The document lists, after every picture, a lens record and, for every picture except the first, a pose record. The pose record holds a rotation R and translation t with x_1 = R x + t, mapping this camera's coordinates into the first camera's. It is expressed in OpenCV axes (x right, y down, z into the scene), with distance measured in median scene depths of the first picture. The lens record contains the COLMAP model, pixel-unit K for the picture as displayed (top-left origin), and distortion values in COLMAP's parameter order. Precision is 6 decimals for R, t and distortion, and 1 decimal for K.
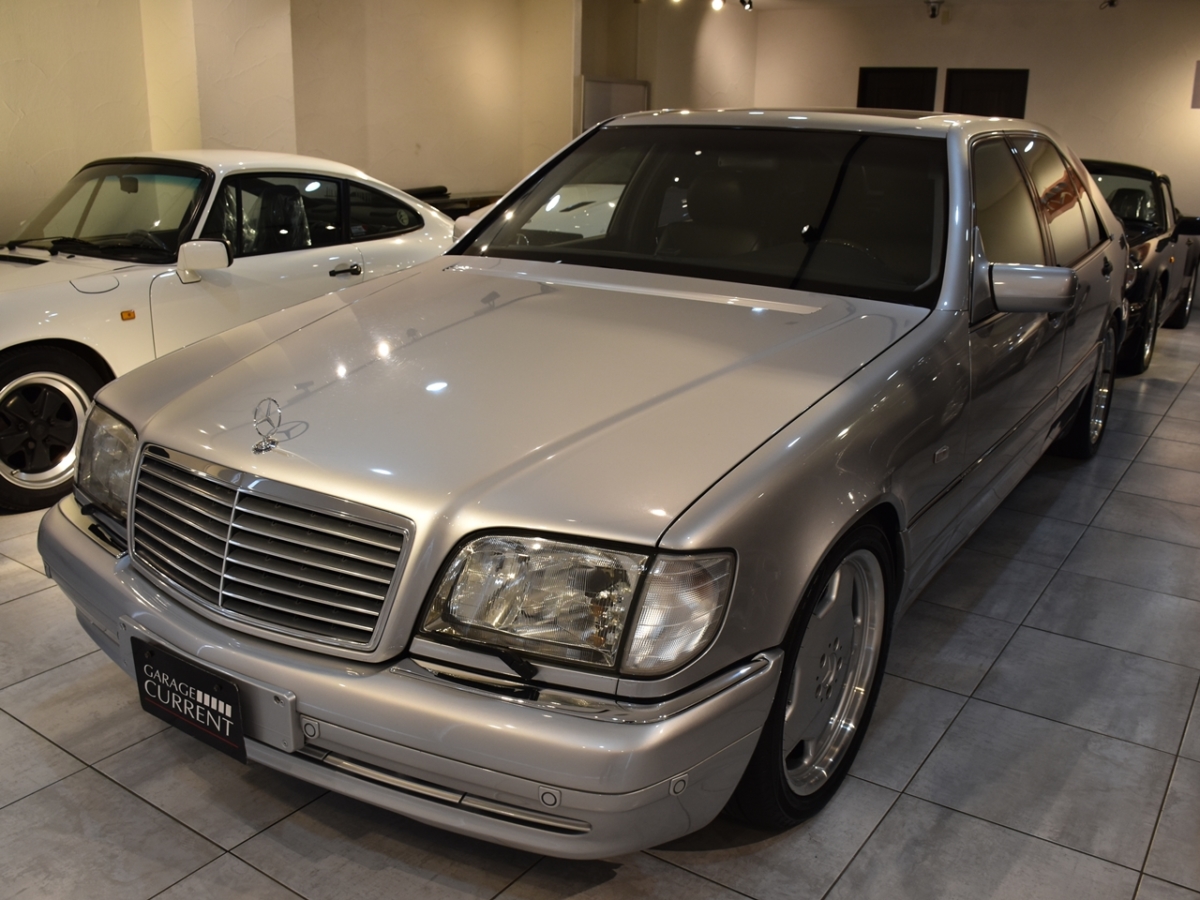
lens RADIAL K [[1063.5, 0, 600.0], [0, 1063.5, 450.0], [0, 0, 1]] dist [-0.117556, 0.017330]
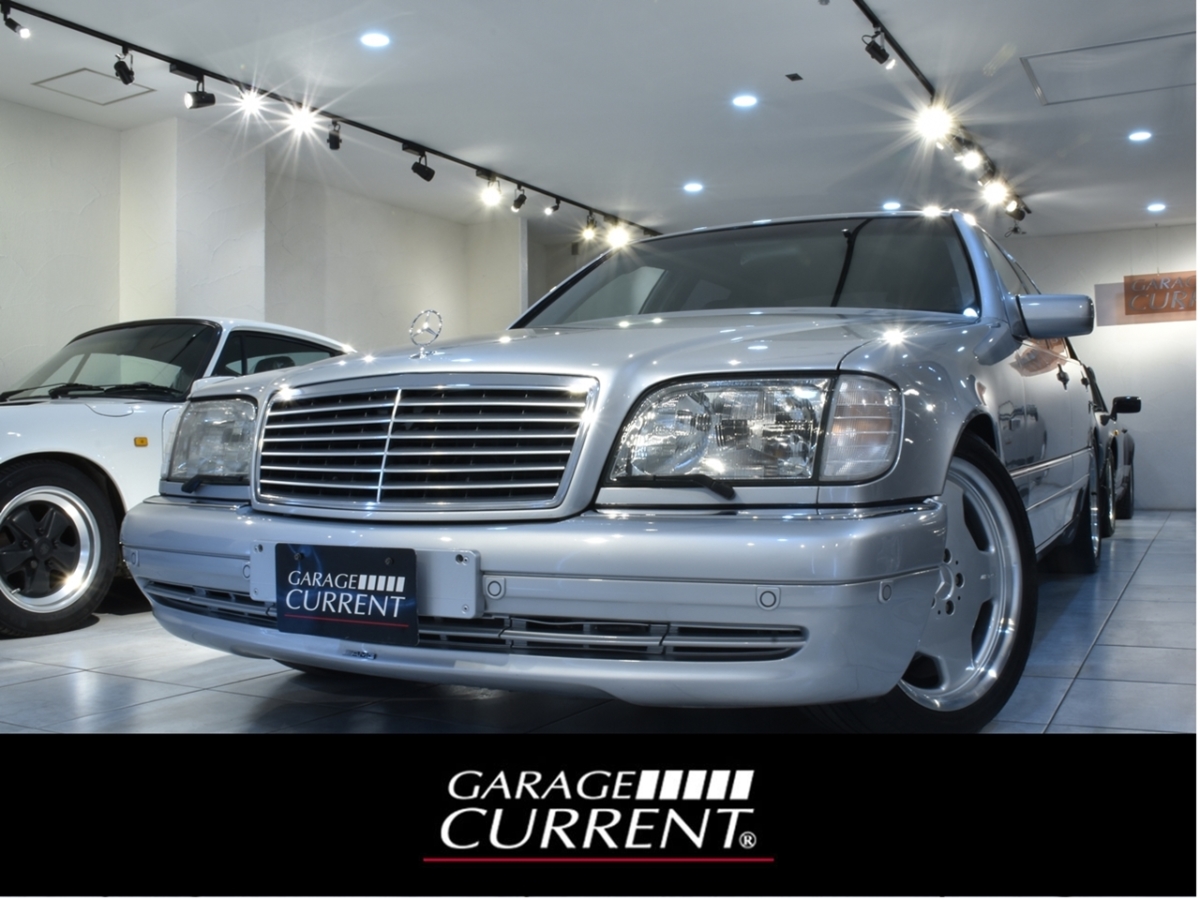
lens RADIAL K [[1110.0, 0, 600.0], [0, 1110.0, 450.0], [0, 0, 1]] dist [-0.123619, 0.000926]
pose [[0.995104, -0.027031, 0.095061, -0.132530], [0.053796, 0.955033, -0.291579, 0.216916], [-0.082905, 0.295266, 0.951811, -0.007735]]
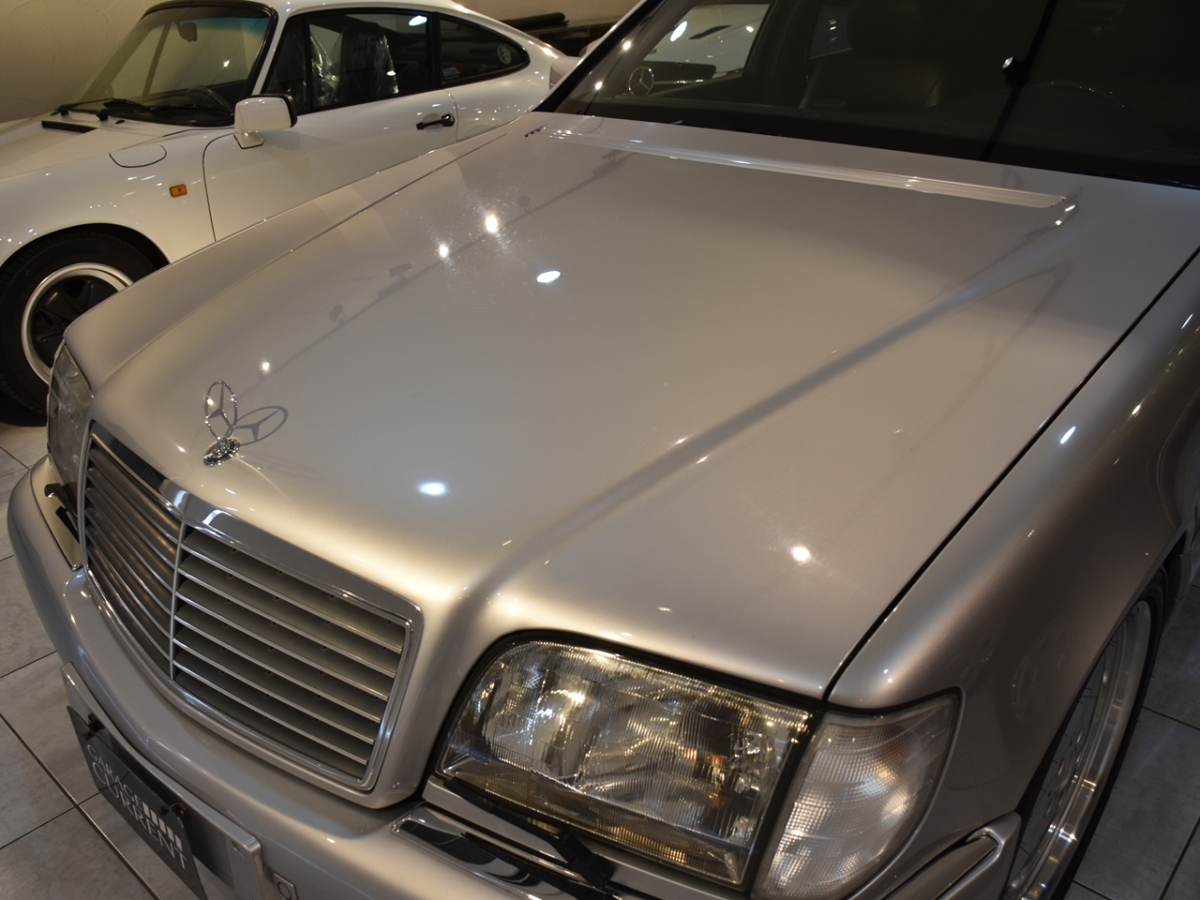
lens RADIAL K [[1038.4, 0, 562.1], [0, 1038.4, 448.8], [0, 0, 1]] dist [-0.107433, 0.017290]
pose [[0.986613, 0.017351, -0.162153, 0.000936], [0.009611, 0.986408, 0.164030, -0.058708], [0.162795, -0.163393, 0.973037, 0.211823]]
